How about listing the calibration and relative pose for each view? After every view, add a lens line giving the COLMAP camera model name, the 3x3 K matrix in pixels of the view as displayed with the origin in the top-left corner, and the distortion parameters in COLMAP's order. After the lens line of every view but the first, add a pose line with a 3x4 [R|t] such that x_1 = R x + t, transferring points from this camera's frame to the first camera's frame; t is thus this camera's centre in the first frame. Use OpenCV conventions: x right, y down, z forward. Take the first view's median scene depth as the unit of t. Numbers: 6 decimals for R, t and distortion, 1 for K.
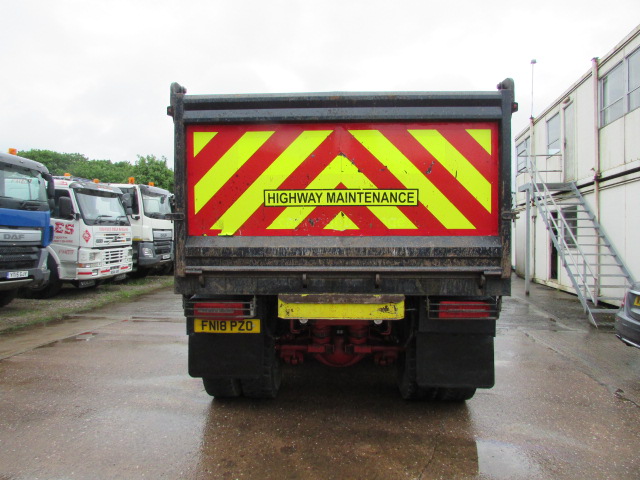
lens RADIAL K [[447.8, 0, 320.0], [0, 447.8, 240.0], [0, 0, 1]] dist [-0.029574, 0.003492]
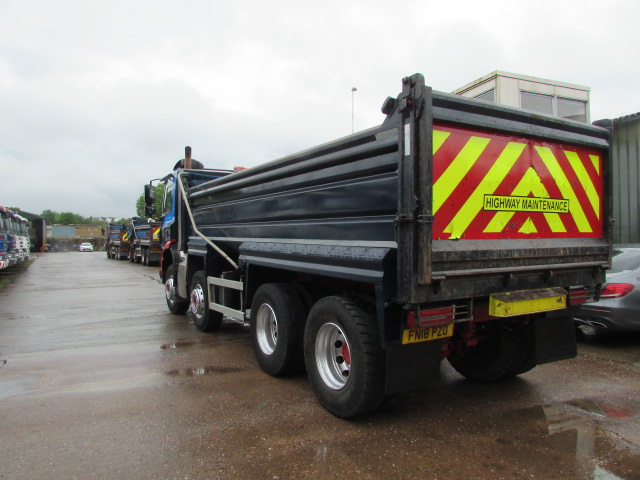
lens RADIAL K [[447.8, 0, 320.0], [0, 447.8, 240.0], [0, 0, 1]] dist [-0.029574, 0.003492]
pose [[0.844369, -0.008185, 0.535699, -0.997653], [0.015574, 0.999836, -0.009271, -0.003060], [-0.535535, 0.016171, 0.844358, 0.338253]]
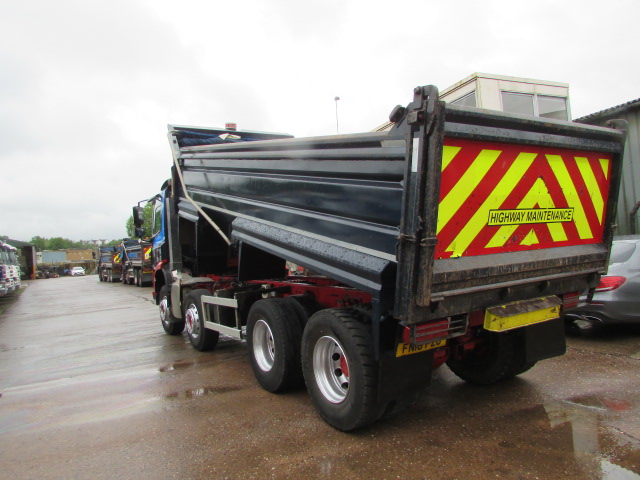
lens RADIAL K [[447.8, 0, 320.0], [0, 447.8, 240.0], [0, 0, 1]] dist [-0.029574, 0.003492]
pose [[0.834152, -0.055061, 0.548780, -0.991878], [-0.021477, 0.991007, 0.132077, -0.169030], [-0.551117, -0.121958, 0.825467, 0.381342]]
